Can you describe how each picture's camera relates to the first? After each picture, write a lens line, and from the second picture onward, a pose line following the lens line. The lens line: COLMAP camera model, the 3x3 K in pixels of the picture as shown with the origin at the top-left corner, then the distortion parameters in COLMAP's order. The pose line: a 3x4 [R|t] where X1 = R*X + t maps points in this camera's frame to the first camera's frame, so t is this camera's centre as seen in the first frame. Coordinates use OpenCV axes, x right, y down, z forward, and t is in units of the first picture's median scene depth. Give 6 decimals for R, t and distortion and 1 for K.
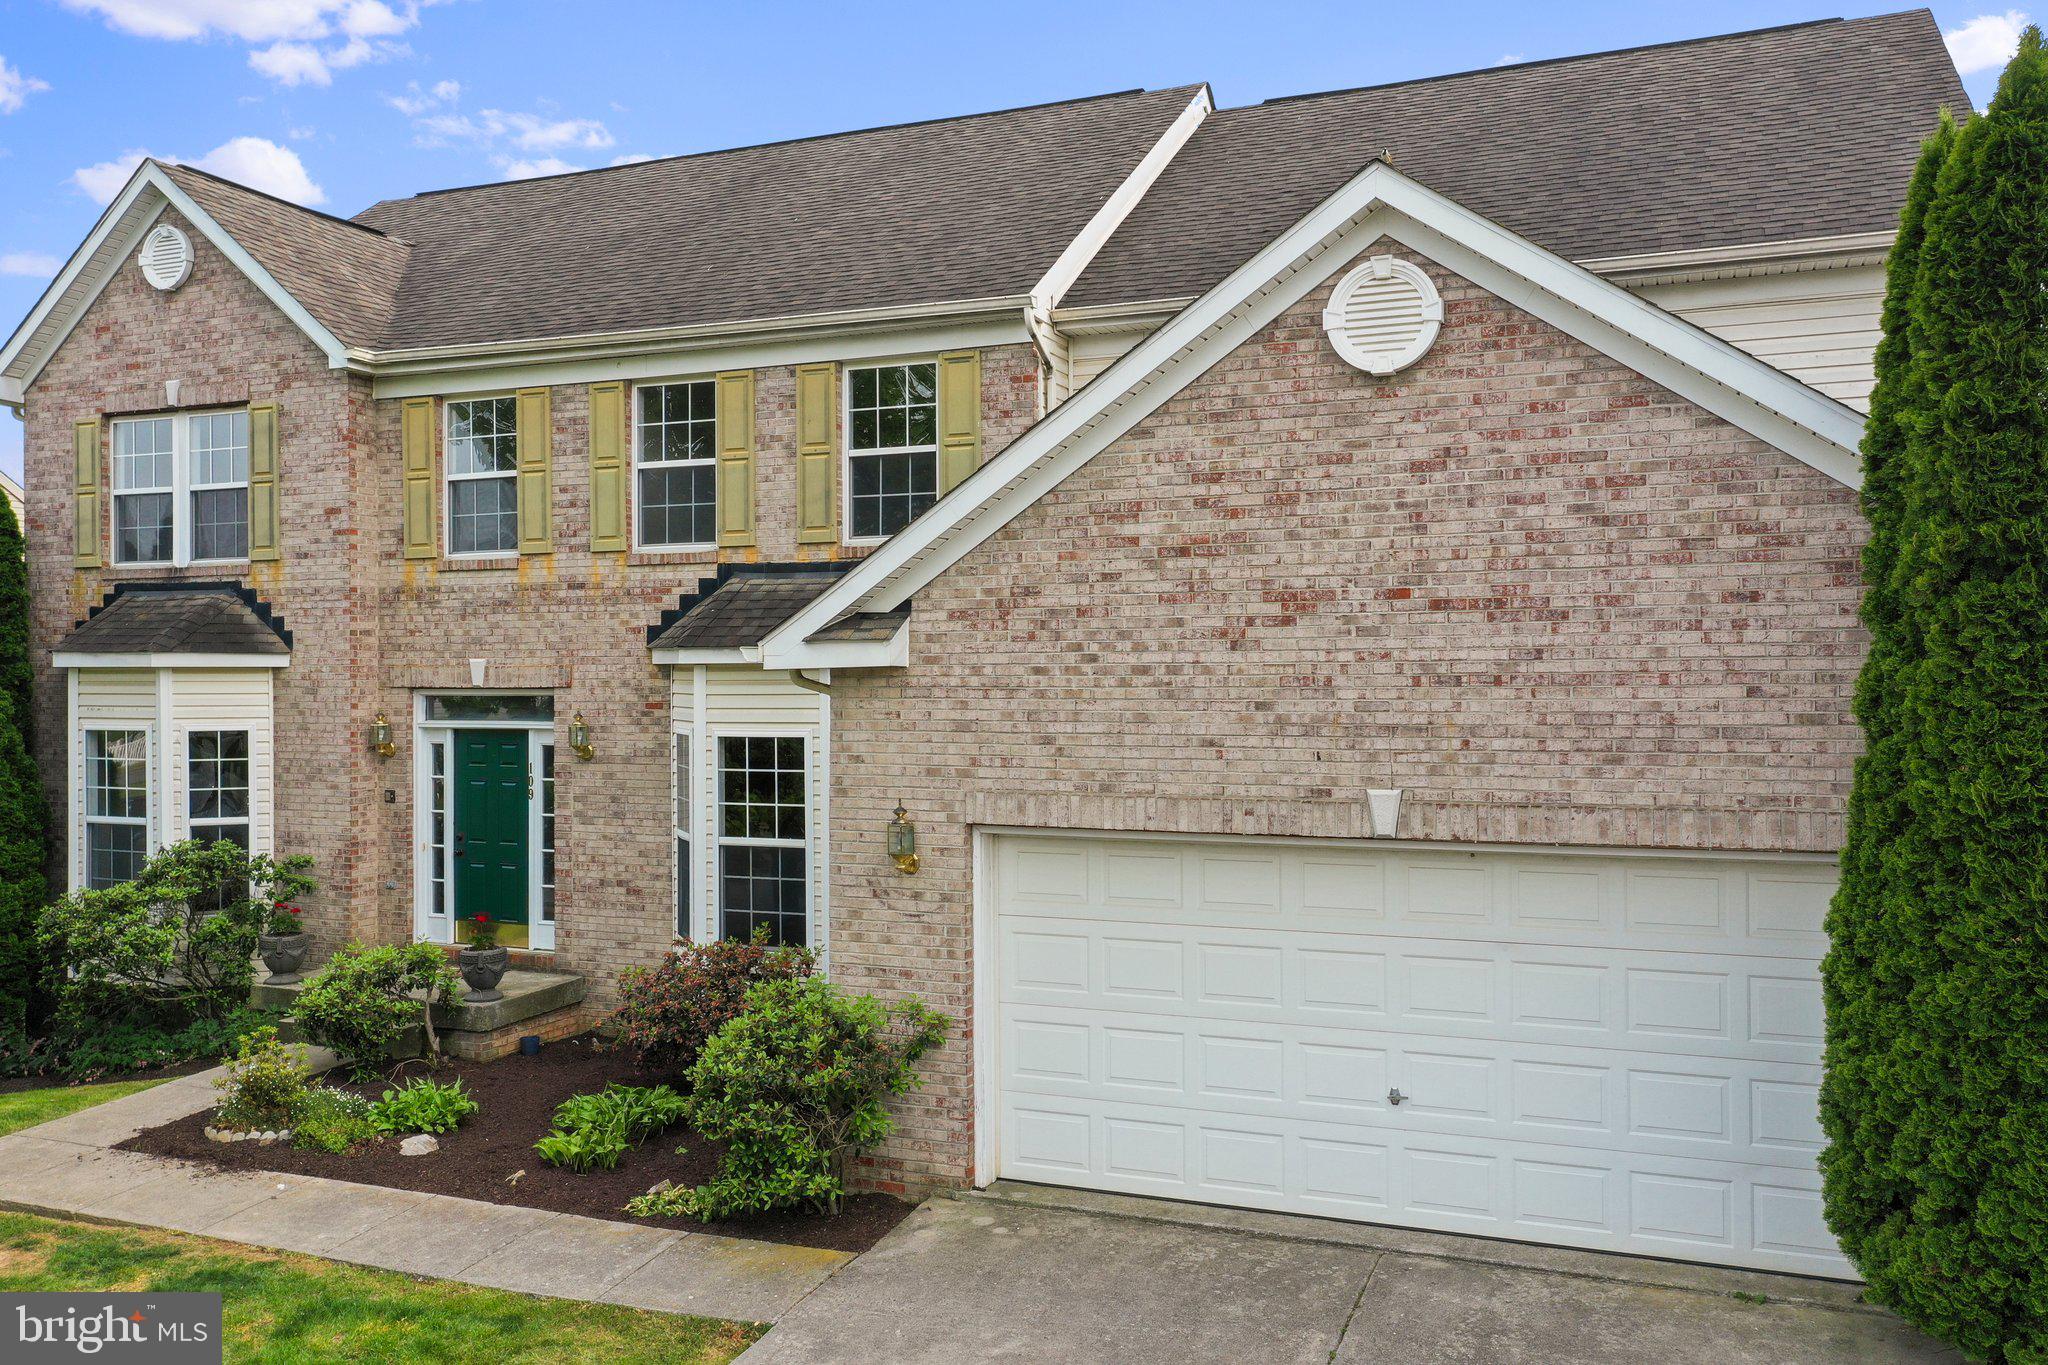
lens RADIAL K [[1735.6, 0, 1141.4], [0, 1735.6, 656.0], [0, 0, 1]] dist [-0.003359, 0.008825]
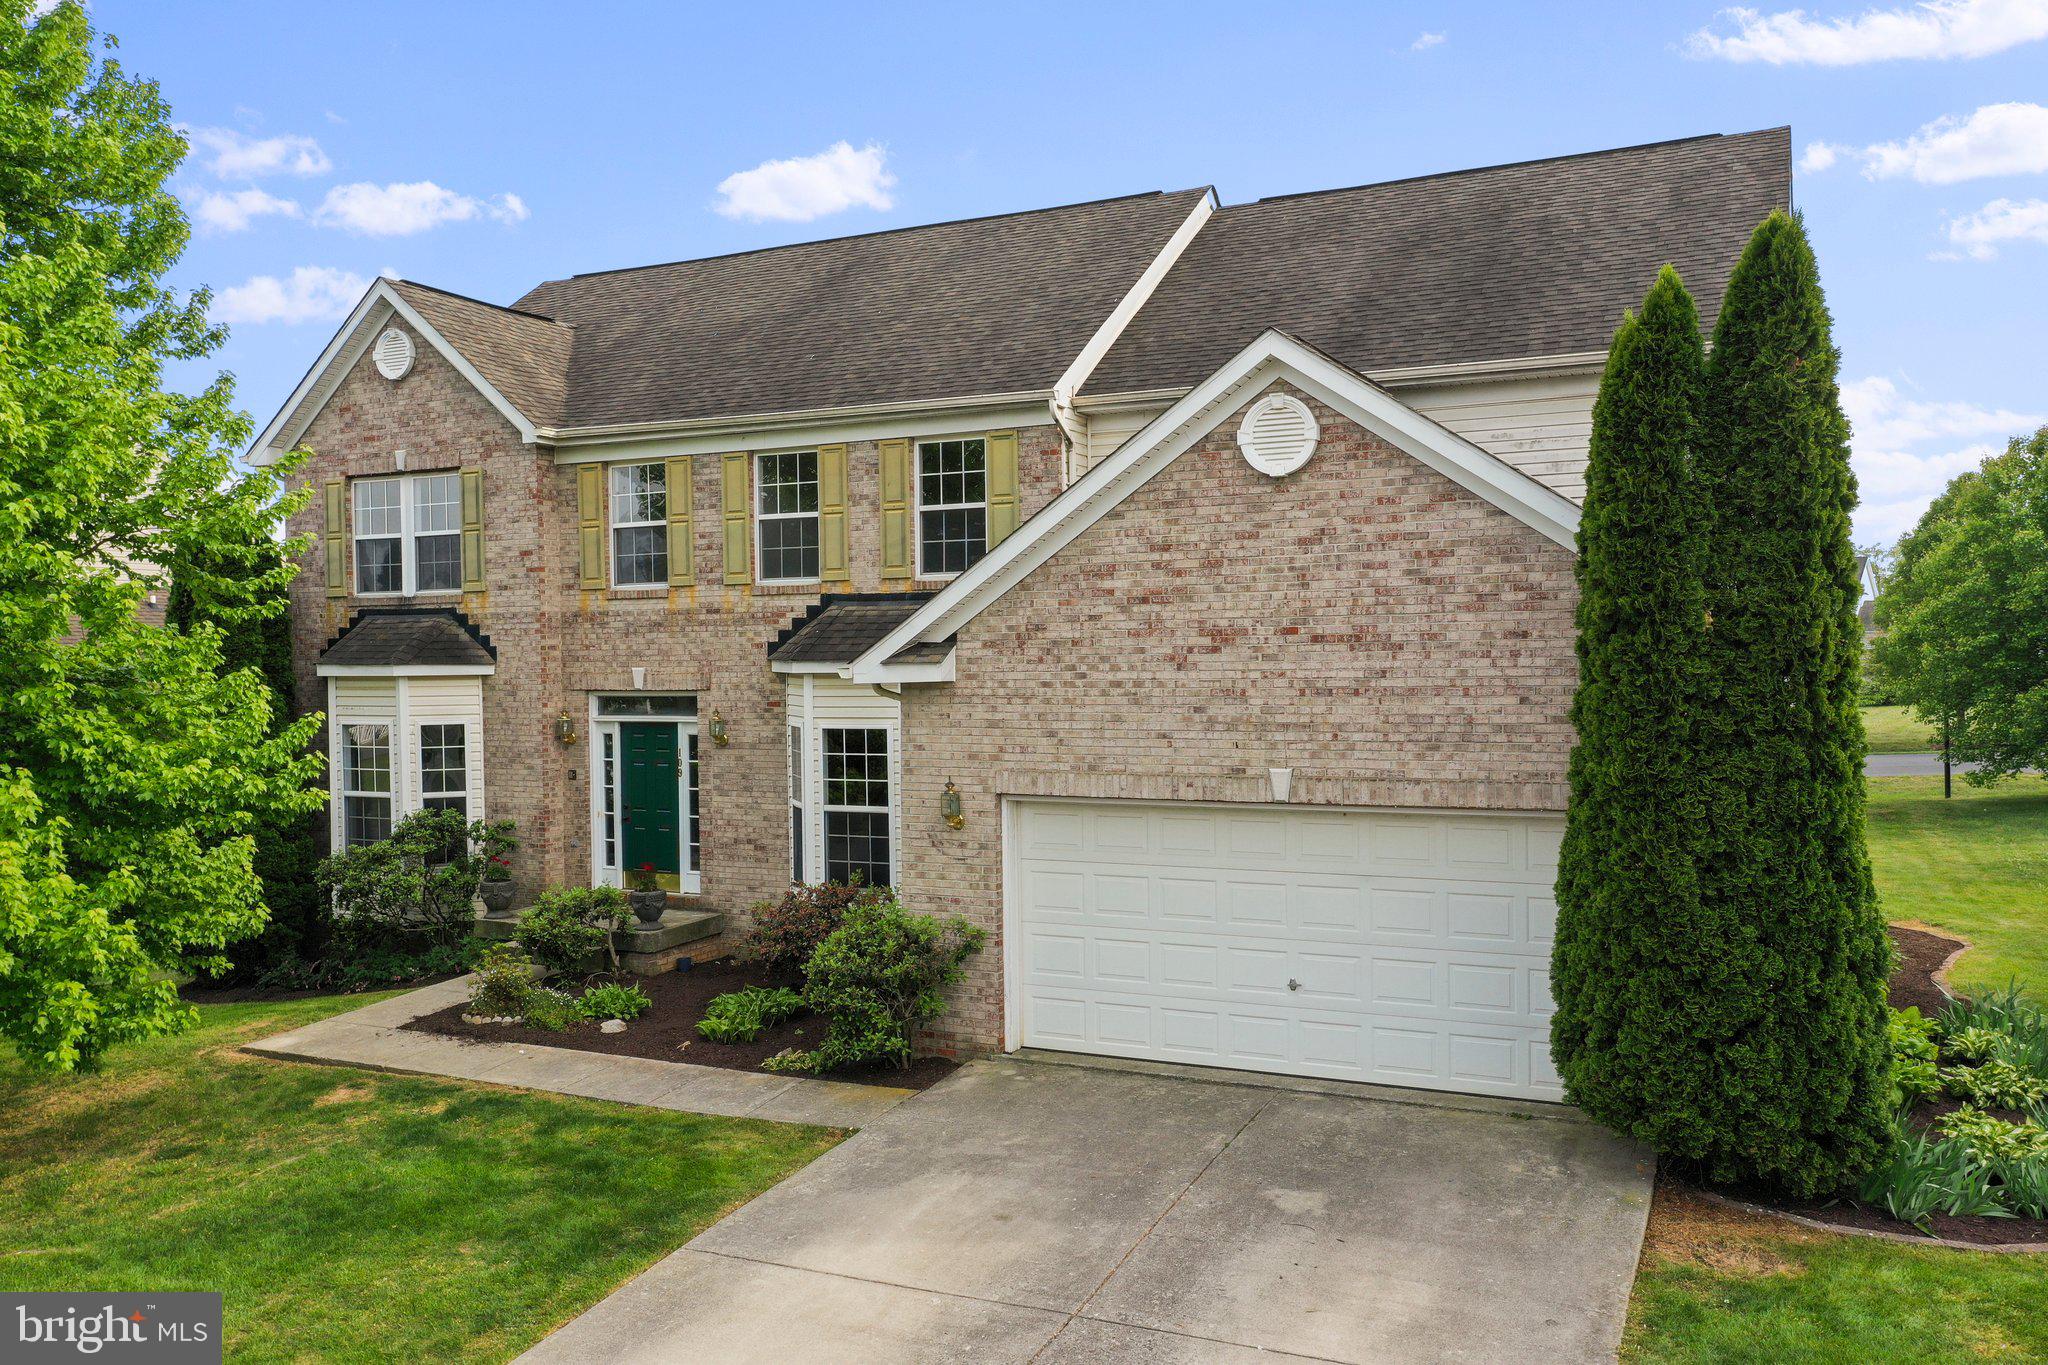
lens RADIAL K [[1735.6, 0, 1106.5], [0, 1735.6, 656.4], [0, 0, 1]] dist [-0.003359, 0.008825]
pose [[0.996806, -0.008990, -0.079353, 0.068171], [0.010208, 0.999836, 0.014948, -0.023402], [0.079206, -0.015710, 0.996735, -0.264638]]
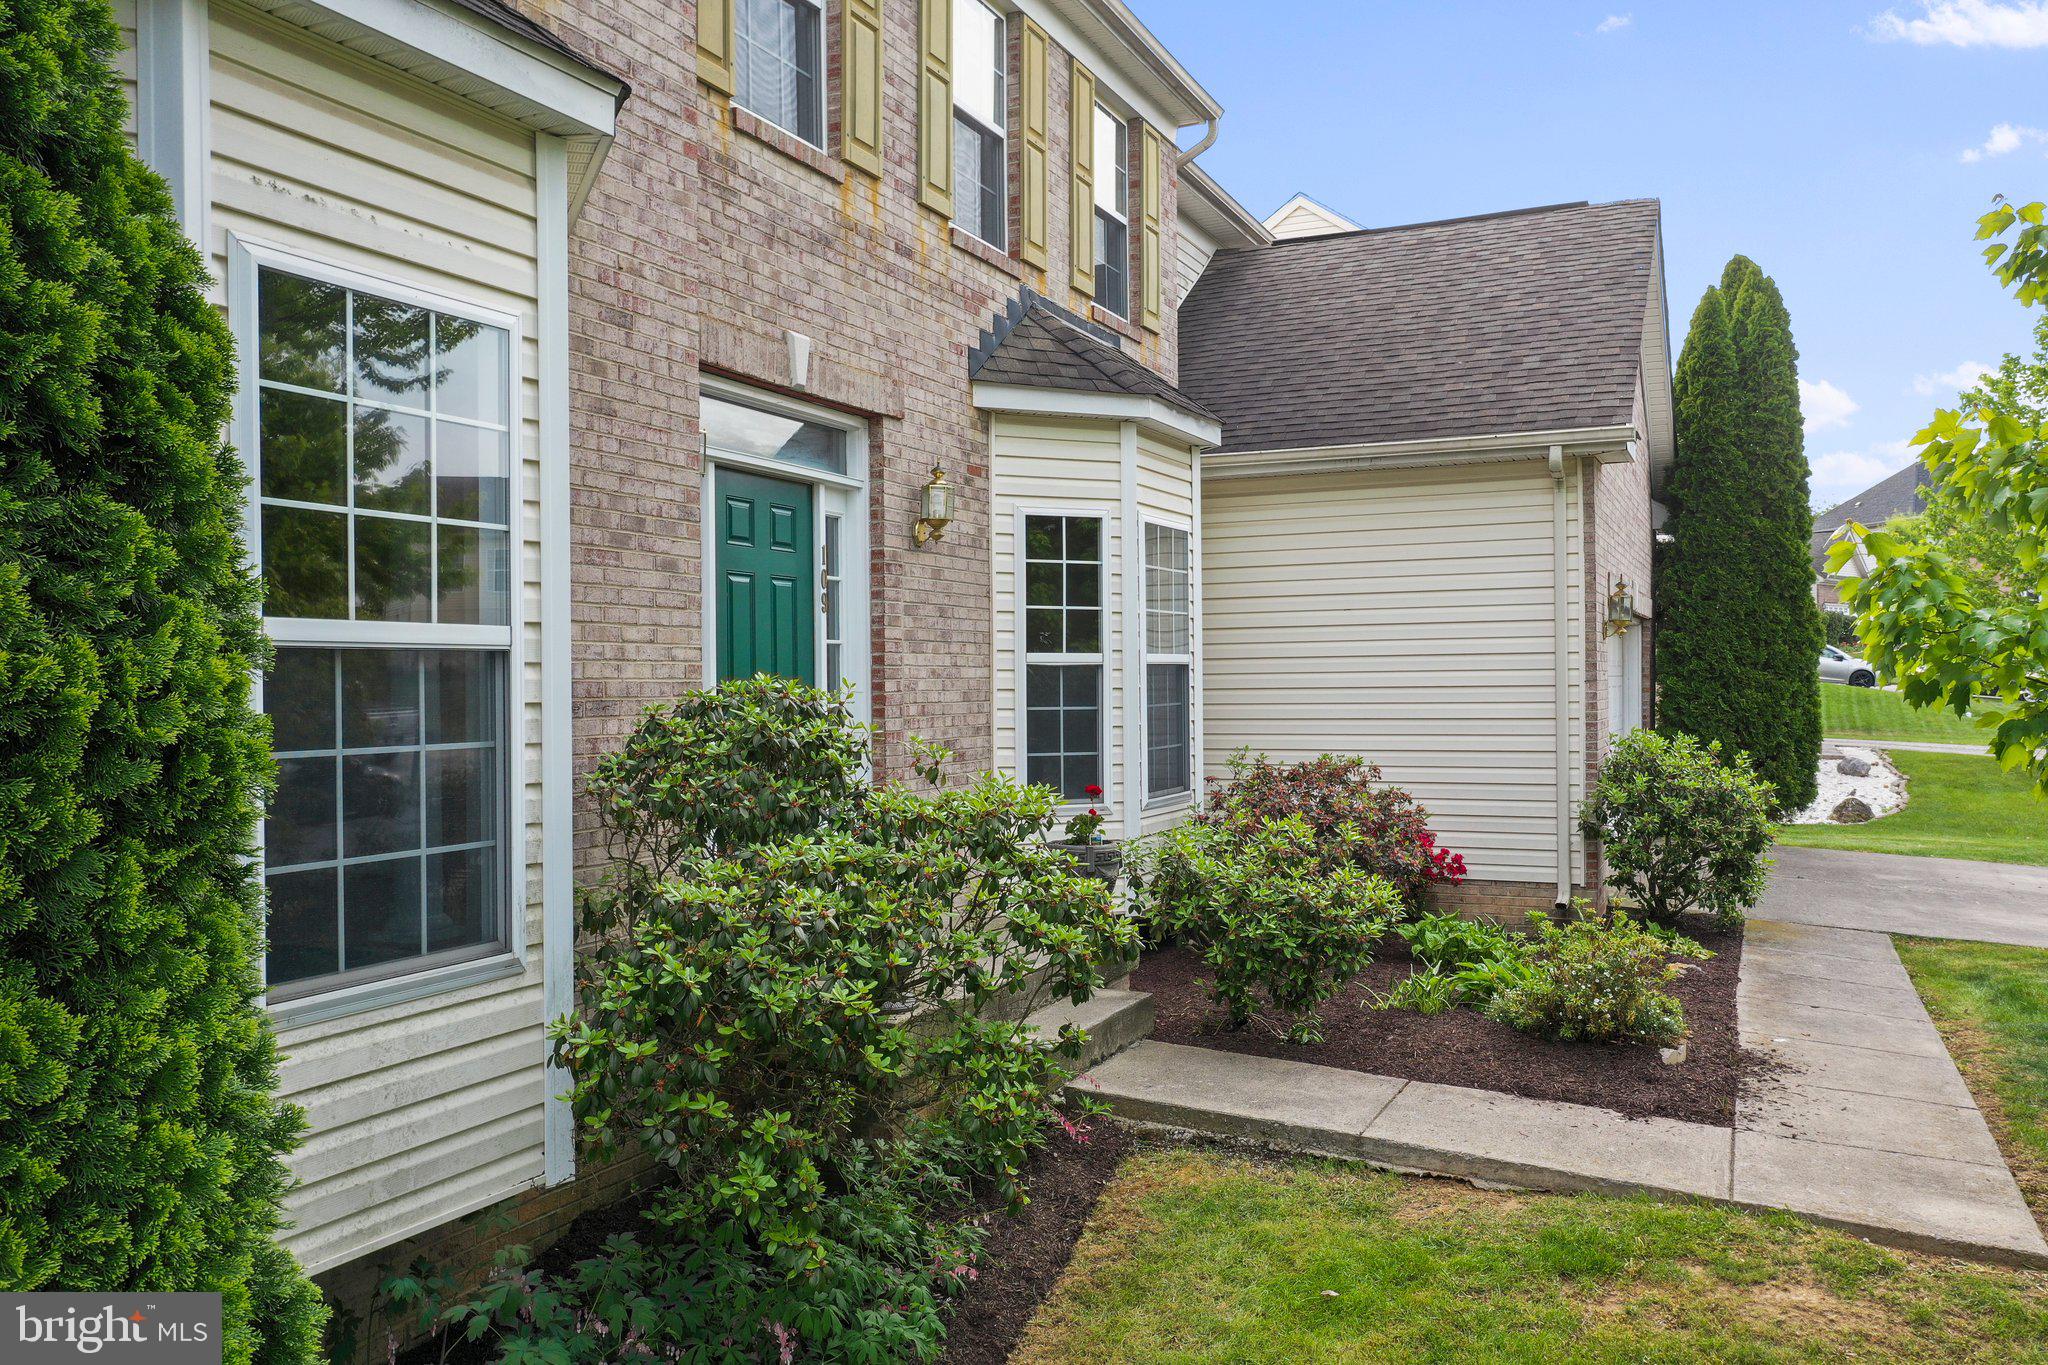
lens RADIAL K [[1735.6, 0, 1012.4], [0, 1735.6, 669.4], [0, 0, 1]] dist [-0.003359, 0.008825]
pose [[0.007496, 0.011736, 0.999903, -0.929543], [-0.005806, 0.999915, -0.011693, 0.110702], [-0.999955, -0.005717, 0.007563, 0.973333]]
